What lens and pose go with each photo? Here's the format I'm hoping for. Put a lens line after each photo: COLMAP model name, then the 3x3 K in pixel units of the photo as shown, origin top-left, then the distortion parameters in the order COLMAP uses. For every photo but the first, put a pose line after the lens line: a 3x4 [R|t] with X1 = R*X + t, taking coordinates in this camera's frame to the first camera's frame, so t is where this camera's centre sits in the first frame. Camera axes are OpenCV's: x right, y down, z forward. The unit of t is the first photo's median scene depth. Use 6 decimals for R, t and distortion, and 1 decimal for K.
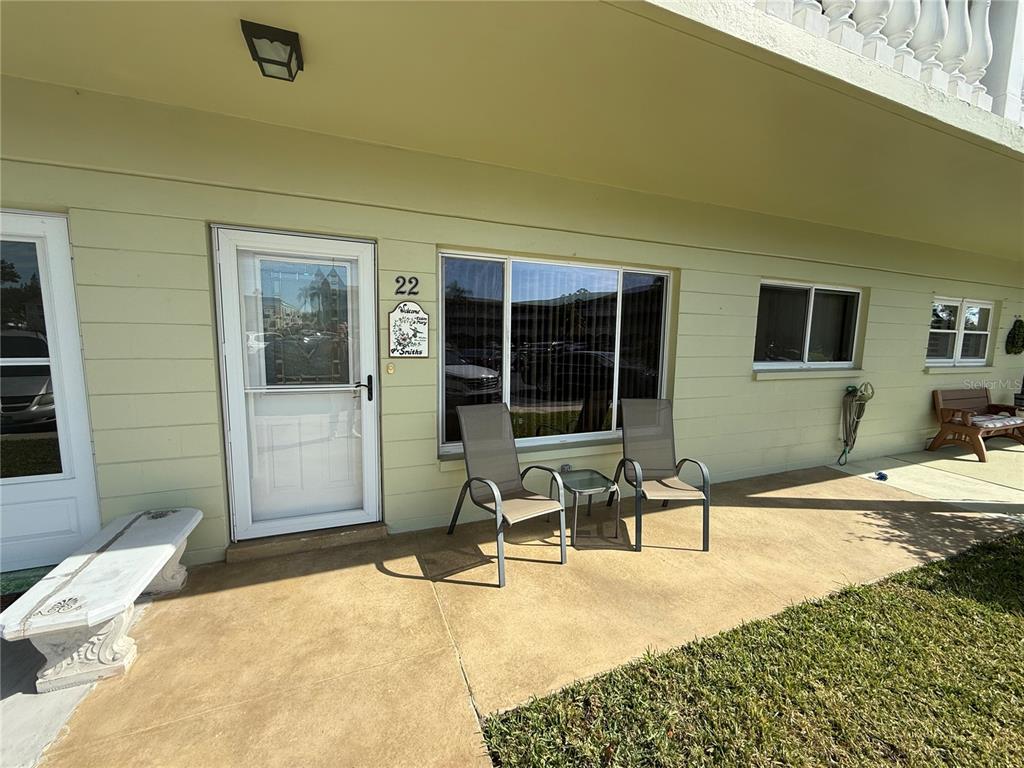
lens RADIAL K [[407.5, 0, 509.7], [0, 407.5, 383.7], [0, 0, 1]] dist [-0.001025, -0.000702]
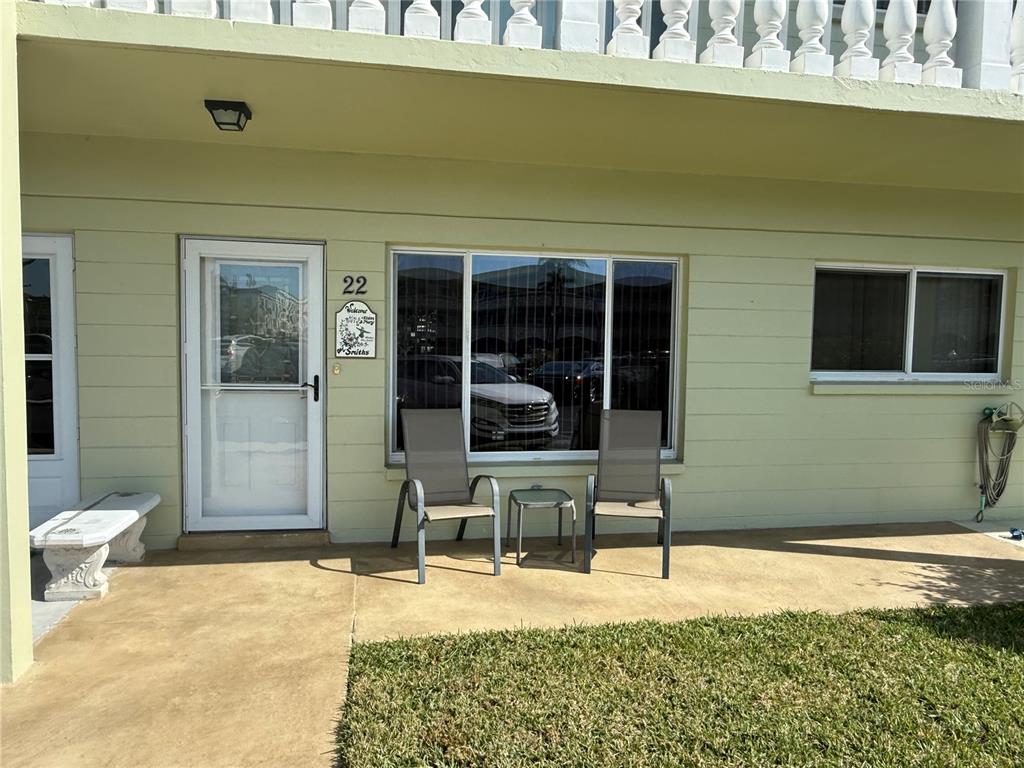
lens RADIAL K [[711.2, 0, 513.3], [0, 711.2, 383.4], [0, 0, 1]] dist [-0.003927, -0.004342]
pose [[0.981441, 0.009900, -0.191509, 0.457606], [-0.021308, 0.998112, -0.057603, 0.088084], [0.190577, 0.060615, 0.979799, -0.600763]]
